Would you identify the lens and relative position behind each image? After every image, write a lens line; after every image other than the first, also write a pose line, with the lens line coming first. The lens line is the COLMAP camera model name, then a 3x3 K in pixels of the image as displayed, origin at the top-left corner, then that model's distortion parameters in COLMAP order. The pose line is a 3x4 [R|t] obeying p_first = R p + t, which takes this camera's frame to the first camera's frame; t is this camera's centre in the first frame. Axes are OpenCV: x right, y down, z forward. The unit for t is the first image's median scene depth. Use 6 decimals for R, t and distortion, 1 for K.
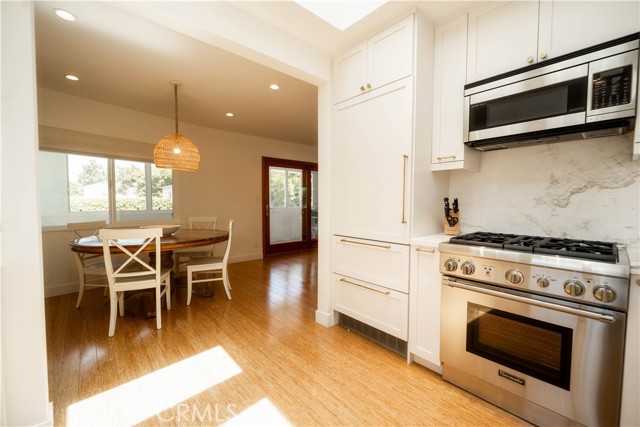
lens RADIAL K [[260.5, 0, 319.5], [0, 260.5, 213.4], [0, 0, 1]] dist [0.000133, -0.000872]
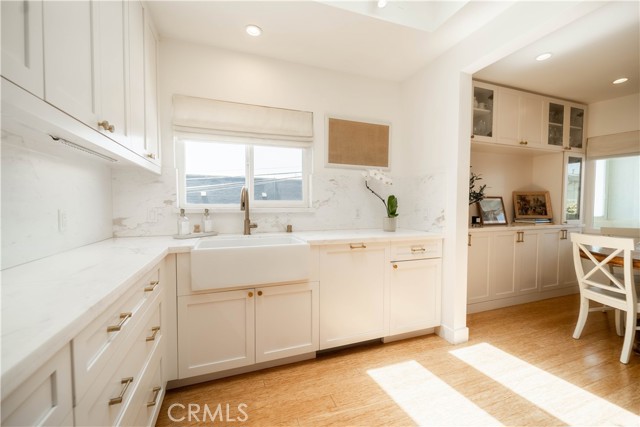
lens RADIAL K [[260.5, 0, 322.4], [0, 260.5, 213.3], [0, 0, 1]] dist [0.000133, -0.000872]
pose [[-0.354883, 0.025749, -0.934556, 0.464162], [-0.048492, 0.997768, 0.045905, -0.011545], [0.933652, 0.061609, -0.352842, 0.391057]]
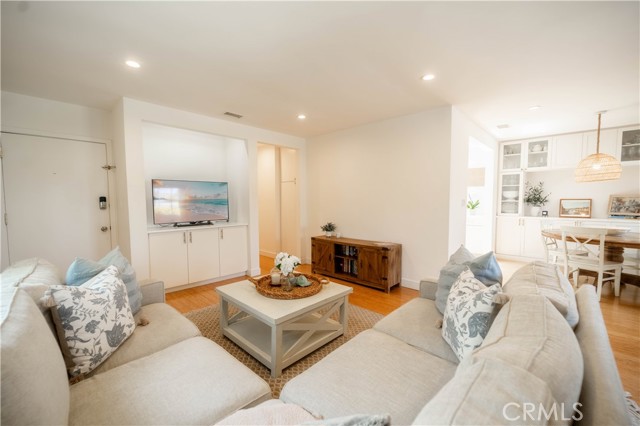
lens RADIAL K [[259.9, 0, 323.7], [0, 259.9, 214.1], [0, 0, 1]] dist [0.001142, -0.001415]
pose [[-0.993816, 0.005403, -0.110904, 1.102038], [-0.005869, 0.994863, 0.101057, -0.159467], [0.110881, 0.101083, -0.988680, 2.595959]]
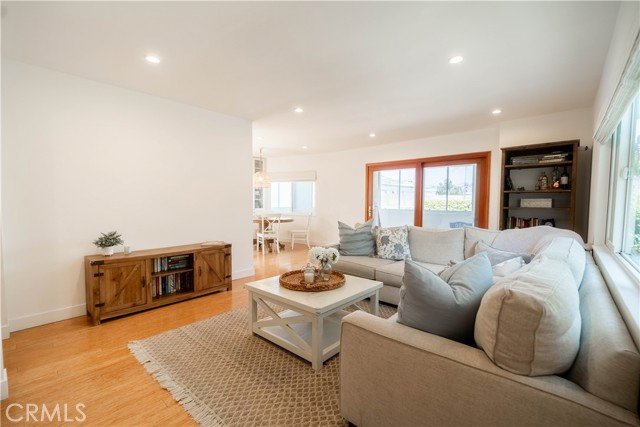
lens RADIAL K [[260.5, 0, 317.9], [0, 260.5, 210.7], [0, 0, 1]] dist [0.000133, -0.000872]
pose [[0.097053, 0.038635, -0.994529, 2.114357], [-0.052880, 0.998035, 0.033610, -0.087426], [0.993873, 0.049328, 0.098905, 1.513197]]
